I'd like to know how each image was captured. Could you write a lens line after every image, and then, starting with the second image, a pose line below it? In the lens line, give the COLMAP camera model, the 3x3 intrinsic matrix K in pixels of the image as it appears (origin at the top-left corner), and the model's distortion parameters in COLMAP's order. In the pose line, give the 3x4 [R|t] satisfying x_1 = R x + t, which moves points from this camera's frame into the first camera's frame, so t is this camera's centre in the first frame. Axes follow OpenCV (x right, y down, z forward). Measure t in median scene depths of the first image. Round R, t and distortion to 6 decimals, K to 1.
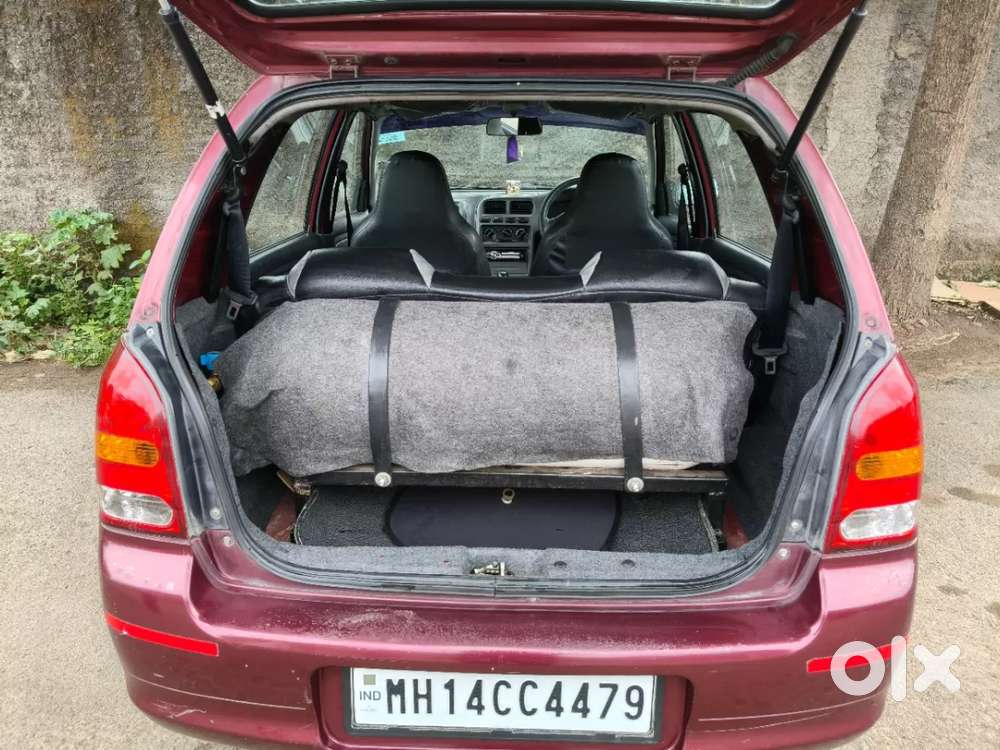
lens RADIAL K [[824.7, 0, 499.5], [0, 824.7, 380.1], [0, 0, 1]] dist [-0.026269, -0.017907]
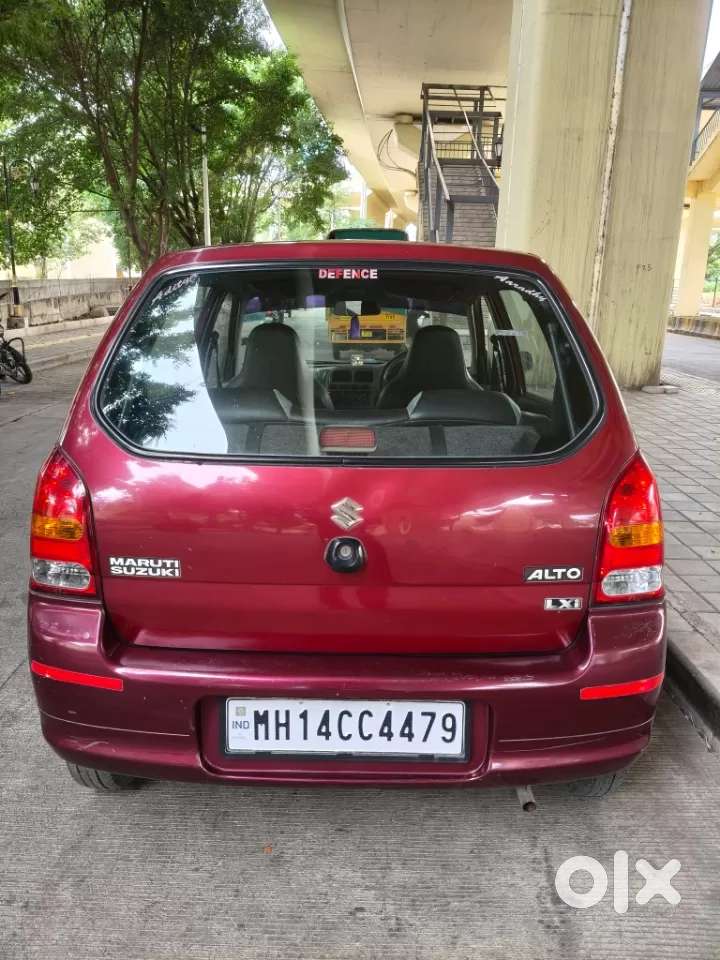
lens RADIAL K [[759.0, 0, 367.0], [0, 759.0, 485.1], [0, 0, 1]] dist [0.014747, -0.029766]
pose [[0.999650, -0.000800, 0.026429, 0.006150], [0.003081, 0.996259, -0.086361, 0.117601], [-0.026261, 0.086412, 0.995913, -0.205473]]
